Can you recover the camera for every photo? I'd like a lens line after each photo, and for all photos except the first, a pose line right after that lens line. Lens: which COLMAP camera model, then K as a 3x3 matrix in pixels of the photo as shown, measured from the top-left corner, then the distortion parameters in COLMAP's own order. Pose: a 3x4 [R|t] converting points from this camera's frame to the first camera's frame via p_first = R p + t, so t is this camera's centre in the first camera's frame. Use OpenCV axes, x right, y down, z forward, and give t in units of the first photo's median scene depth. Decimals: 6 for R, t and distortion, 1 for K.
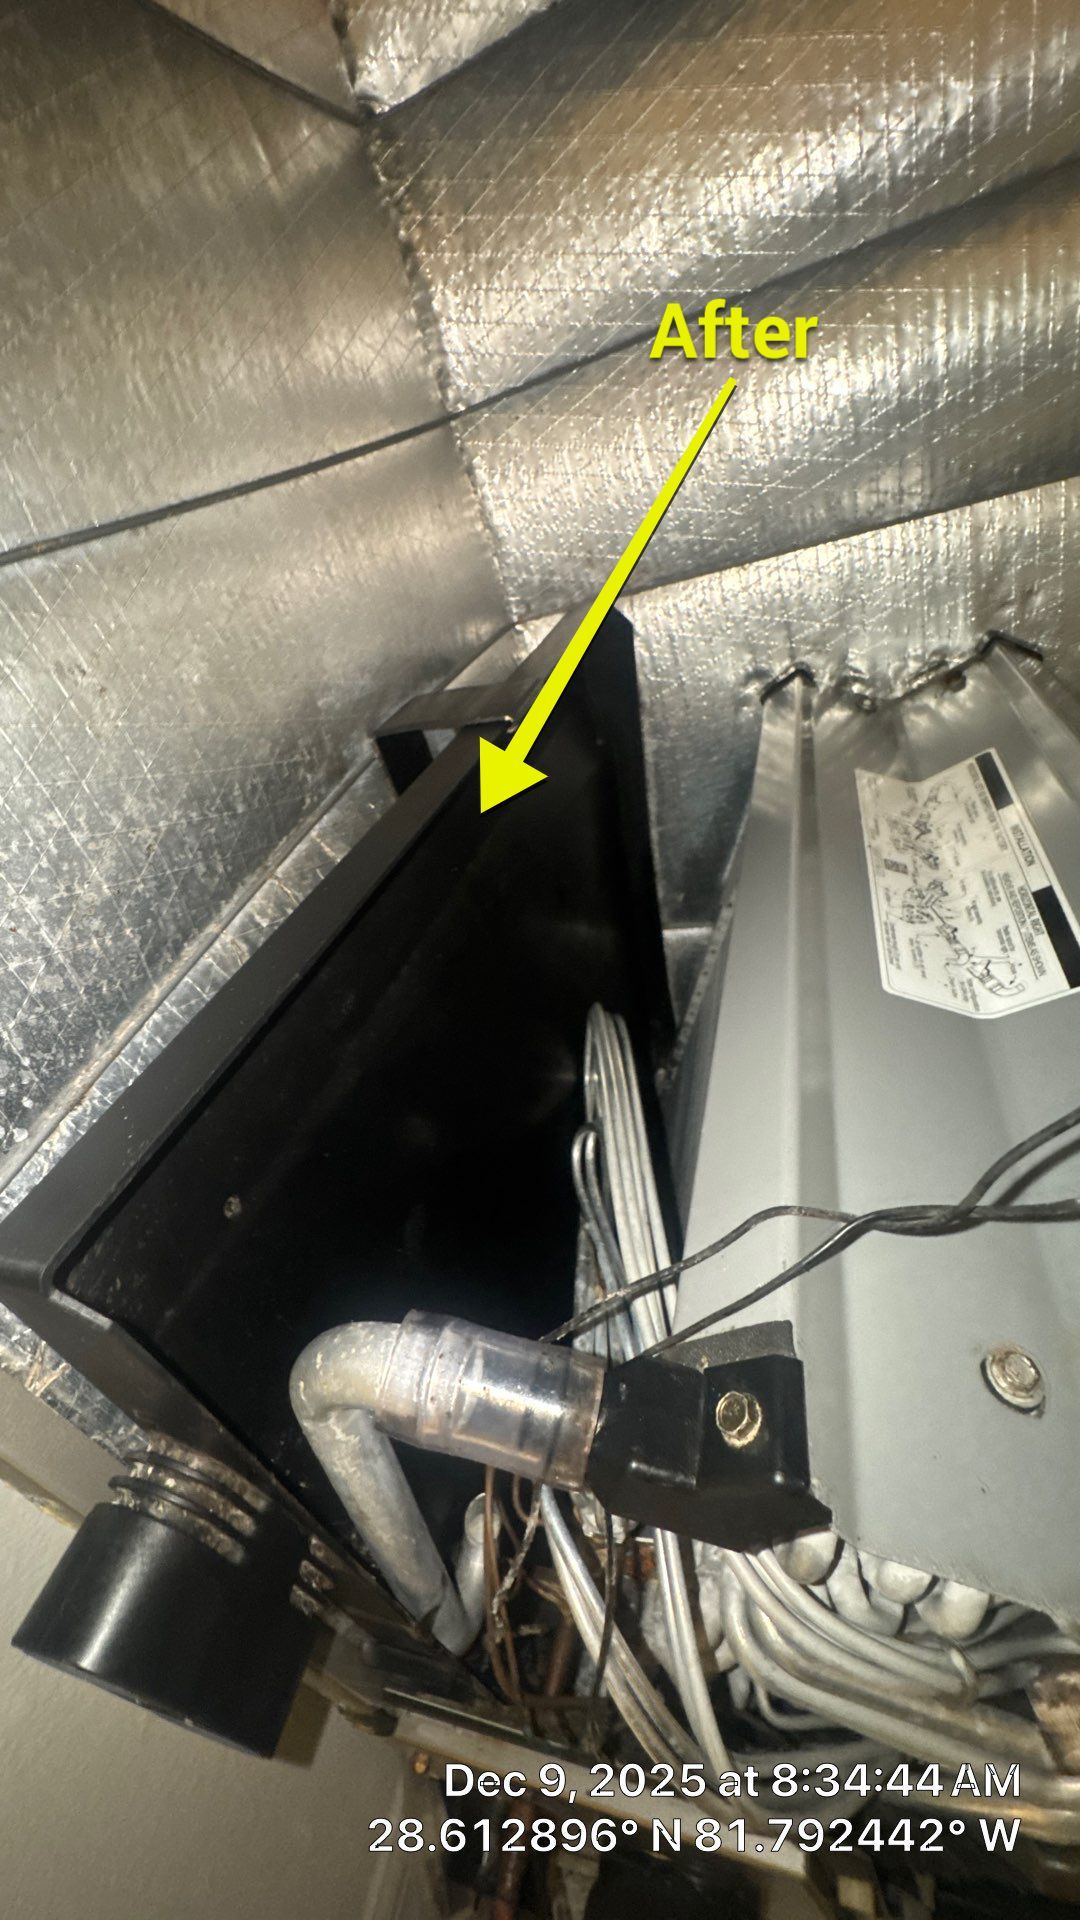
lens RADIAL K [[768.8, 0, 542.7], [0, 768.8, 958.1], [0, 0, 1]] dist [-0.004886, 0.000736]
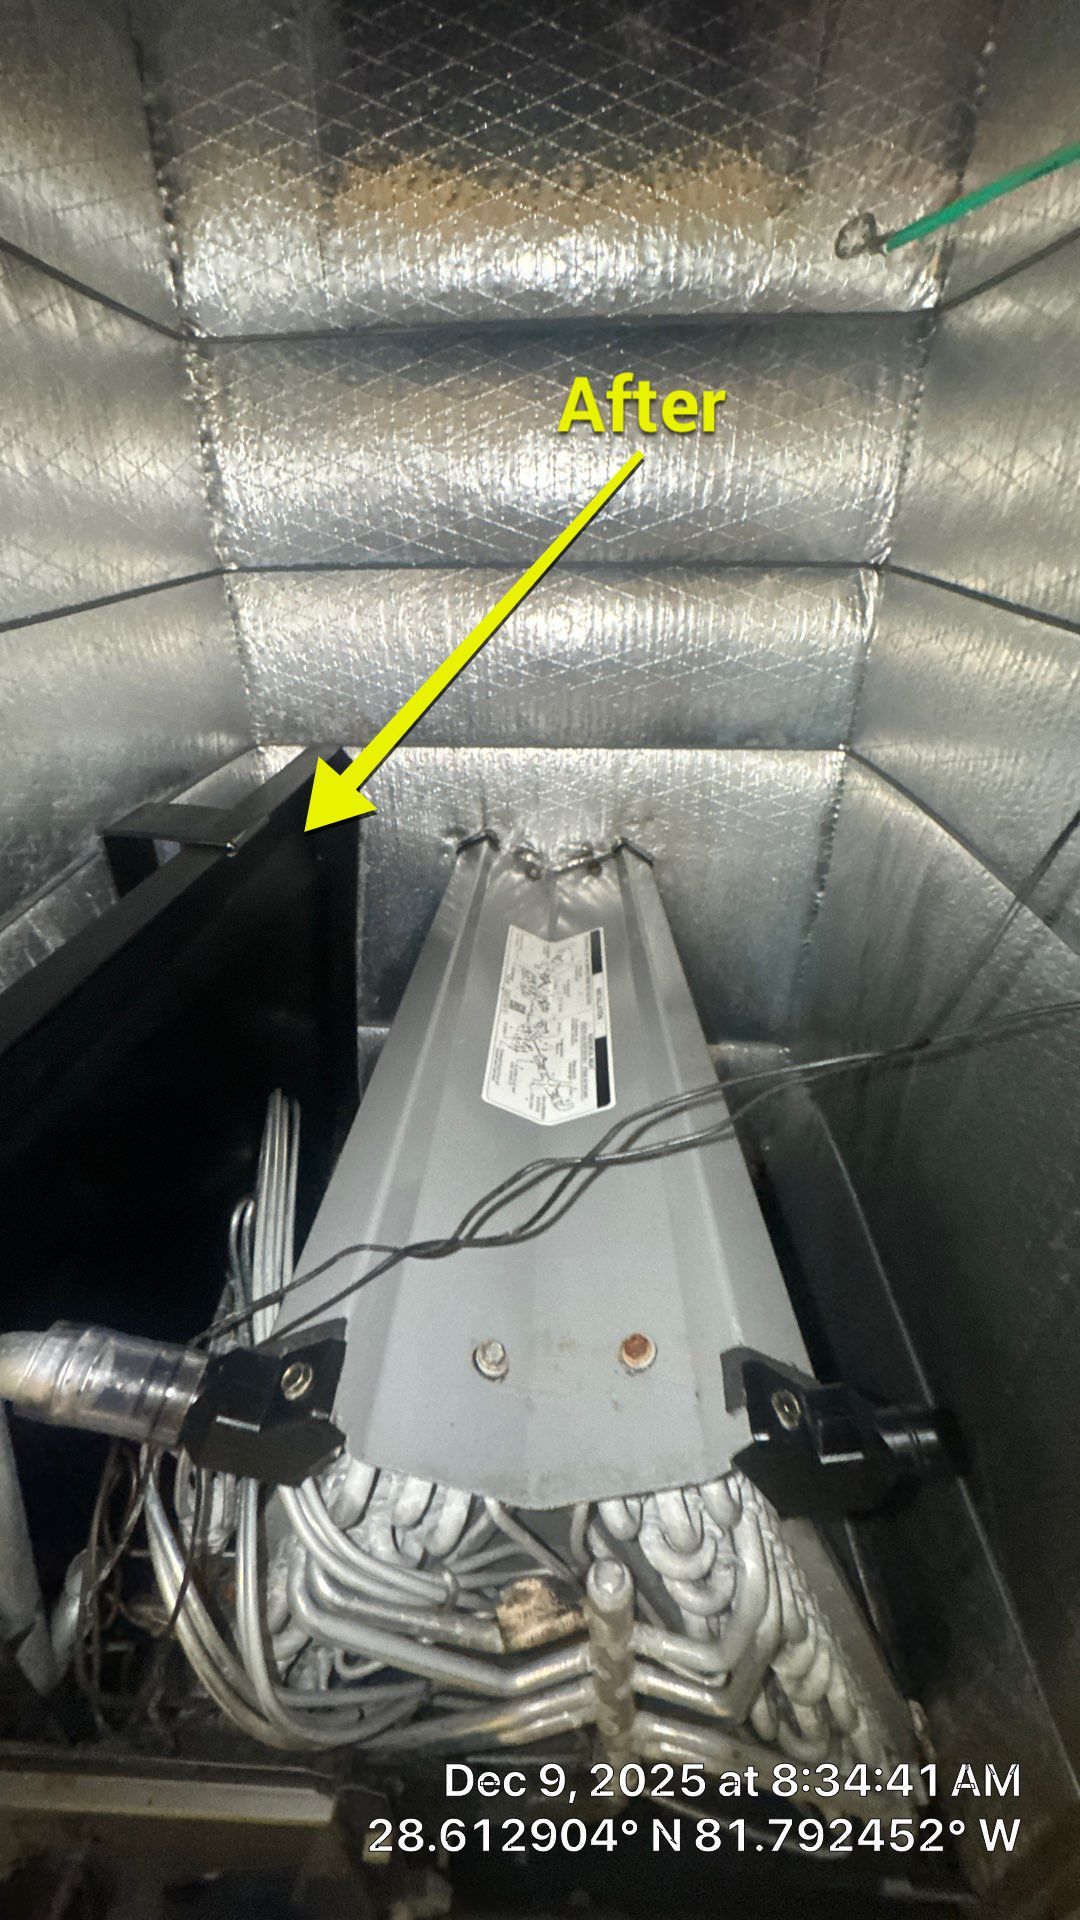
lens RADIAL K [[768.8, 0, 540.5], [0, 768.8, 957.1], [0, 0, 1]] dist [-0.004886, 0.000736]
pose [[0.932614, 0.143185, 0.331255, 0.037390], [-0.104491, 0.985740, -0.131903, -0.031528], [-0.345417, 0.088401, 0.934276, -0.289773]]
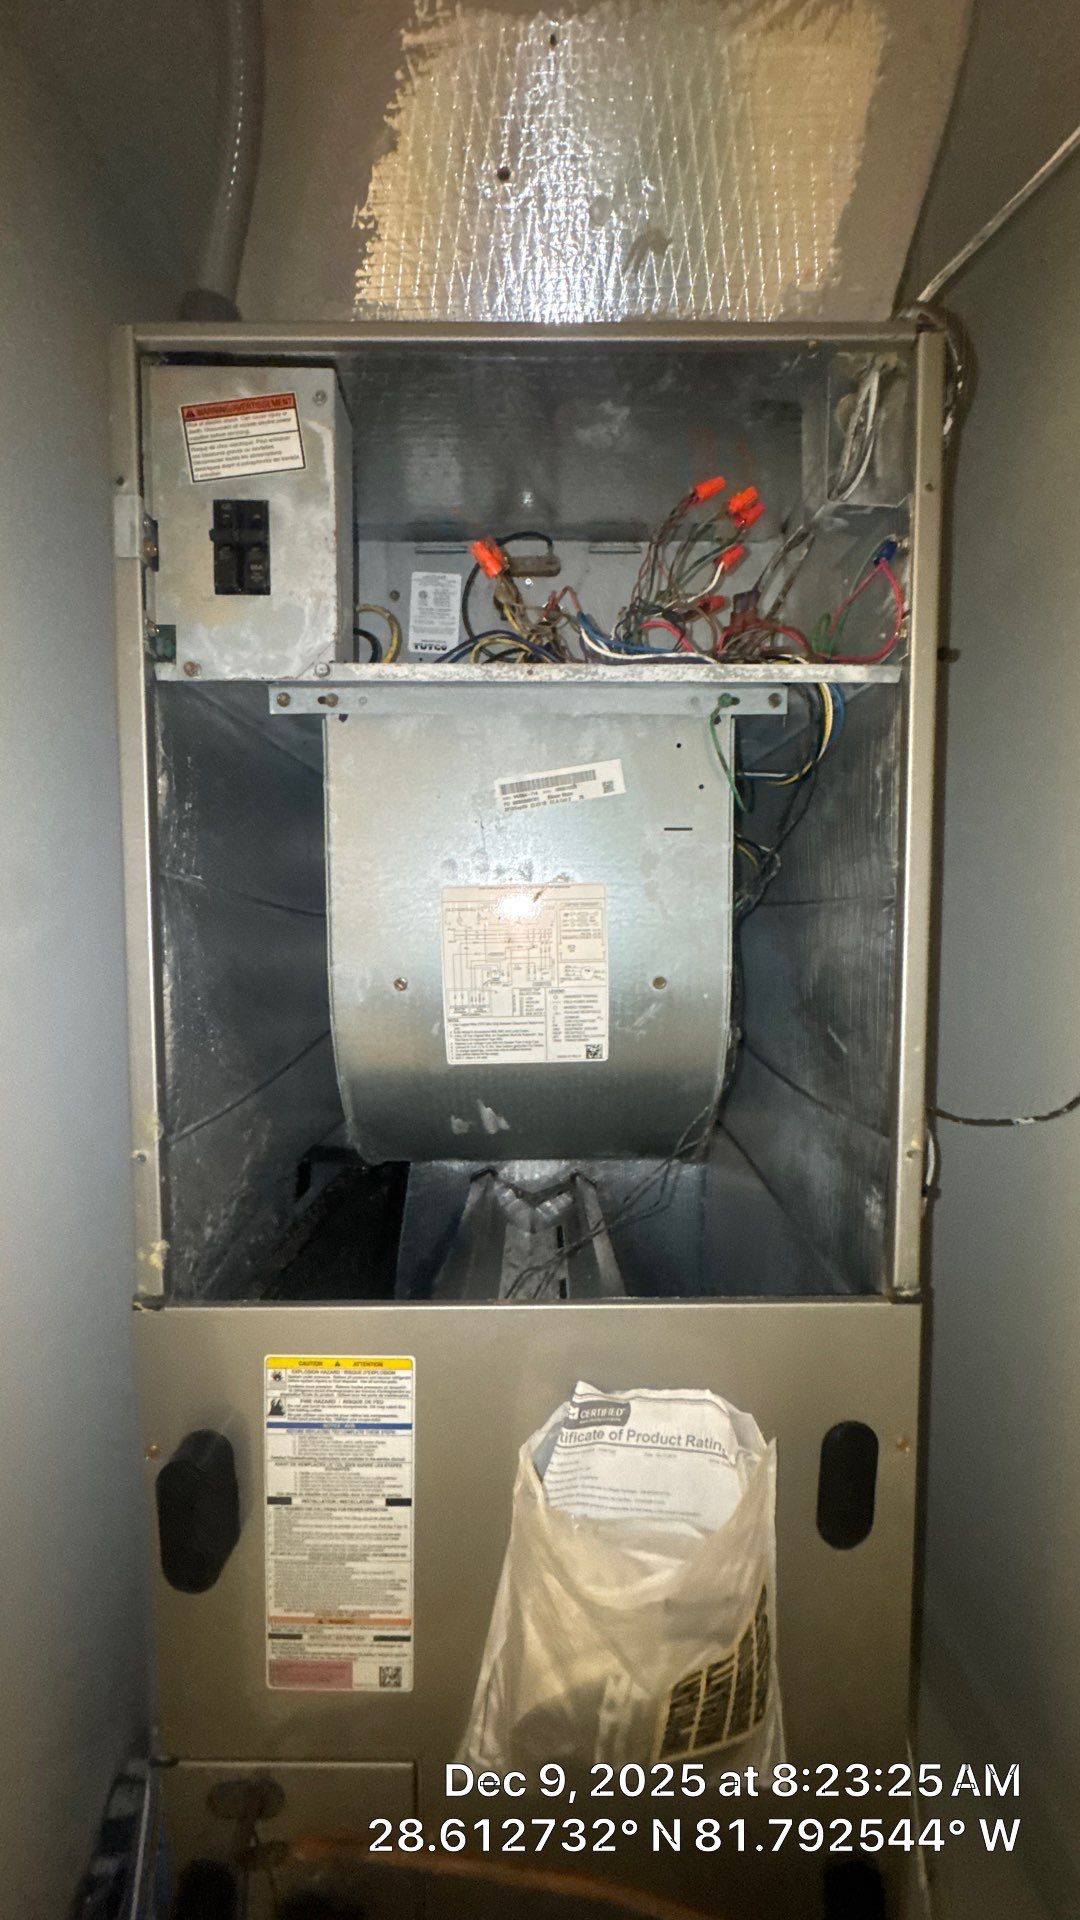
lens RADIAL K [[768.8, 0, 541.5], [0, 768.8, 959.7], [0, 0, 1]] dist [-0.004886, 0.000736]
pose [[0.925904, 0.263439, 0.270742, -0.341206], [-0.076183, 0.832200, -0.549217, 0.384483], [-0.369997, 0.487896, 0.790607, -1.335060]]
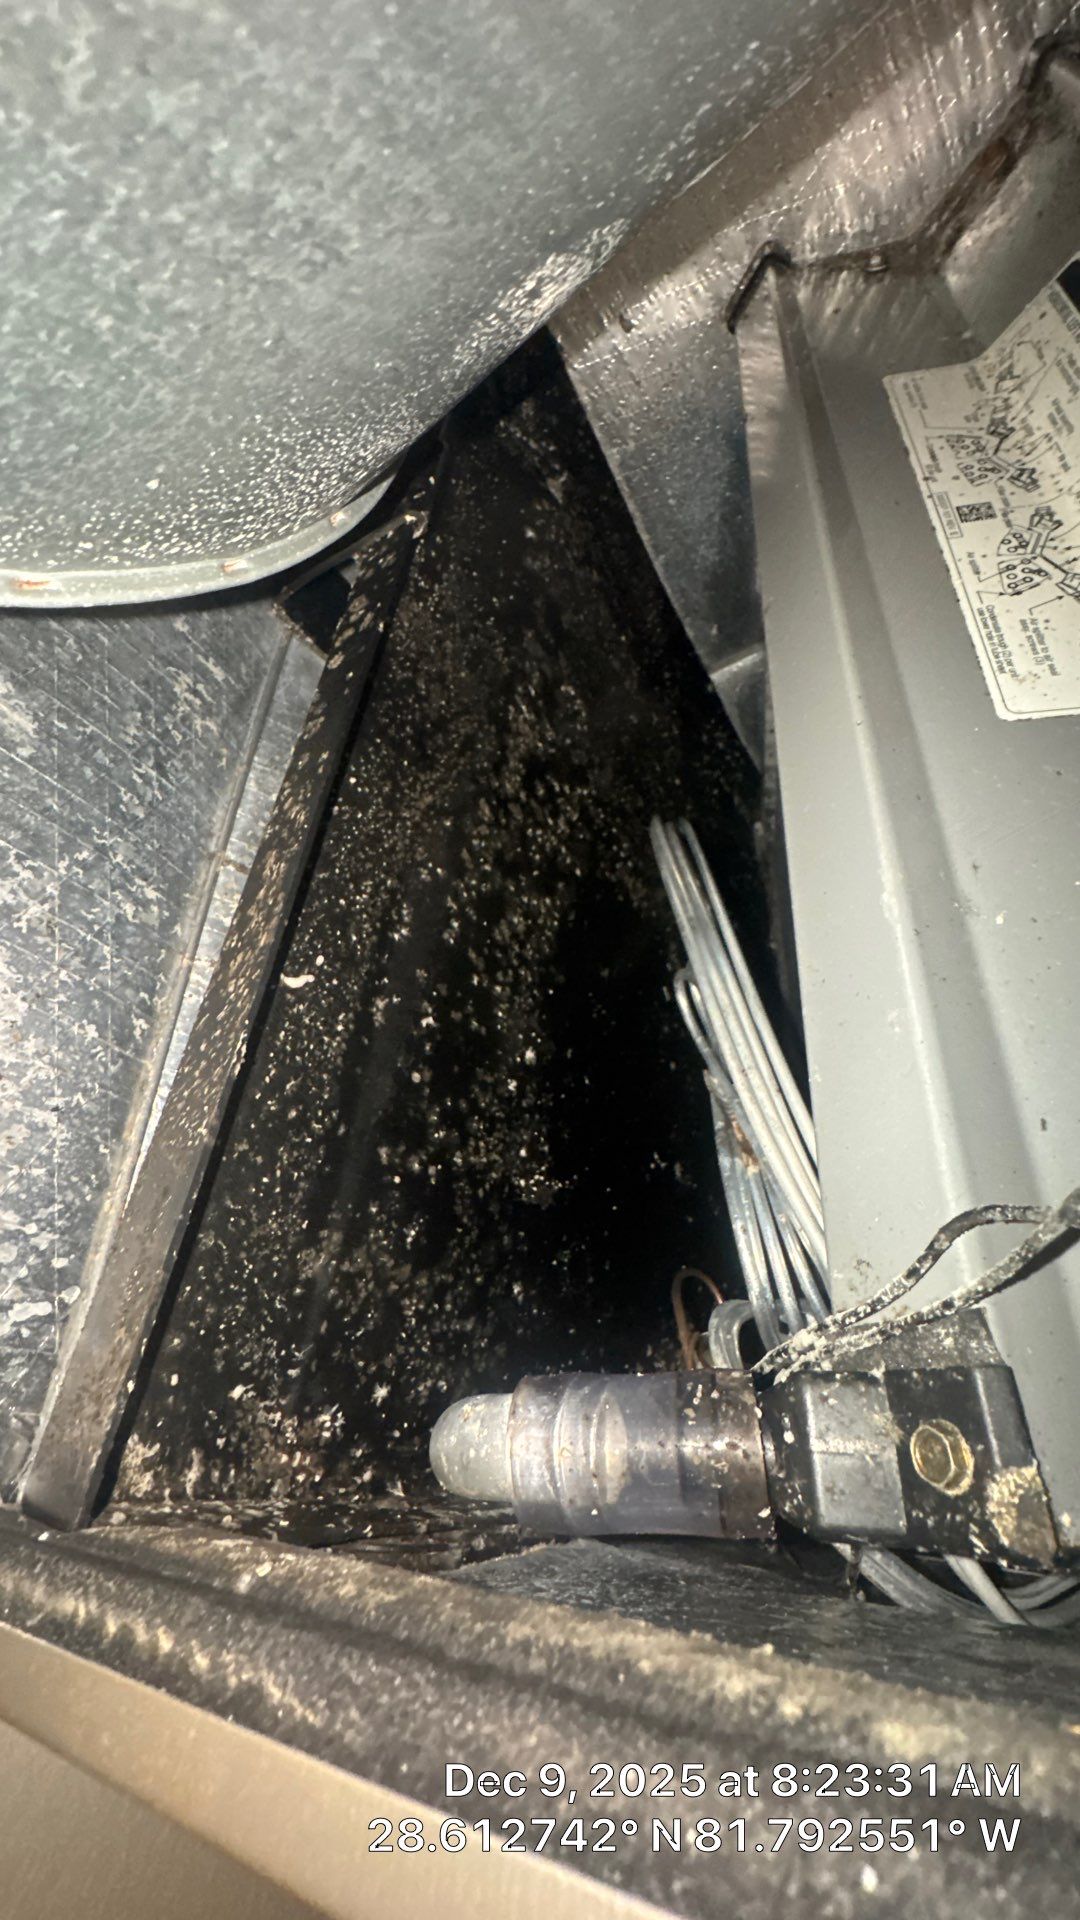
lens RADIAL K [[768.8, 0, 538.7], [0, 768.8, 954.3], [0, 0, 1]] dist [-0.004886, 0.000736]
pose [[0.920968, -0.337716, -0.194335, 0.089125], [0.379368, 0.890960, 0.249540, -0.086308], [0.088871, -0.303543, 0.948664, 0.171084]]
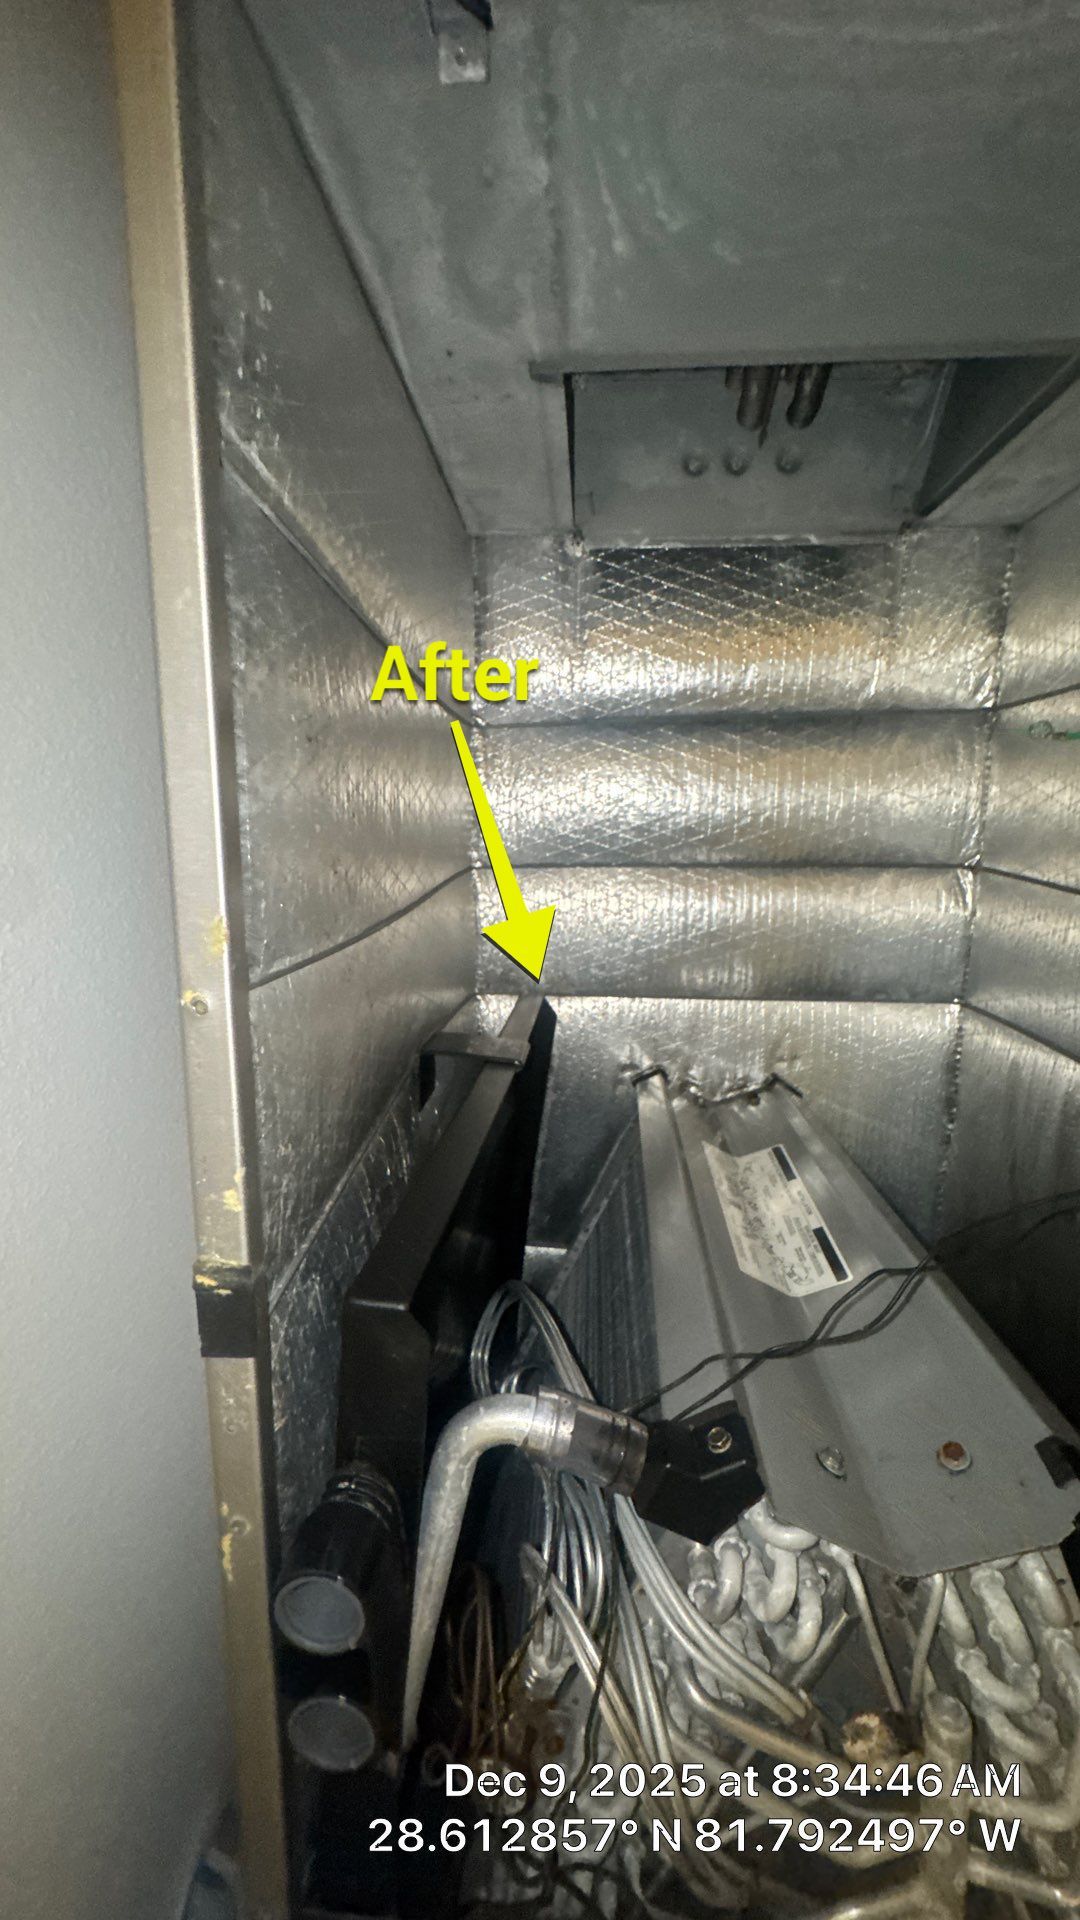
lens RADIAL K [[768.8, 0, 538.0], [0, 768.8, 959.0], [0, 0, 1]] dist [-0.004886, 0.000736]
pose [[0.941599, 0.252665, 0.222603, -0.419782], [-0.133115, 0.886506, -0.443156, 0.195576], [-0.309309, 0.387643, 0.868367, -0.473052]]
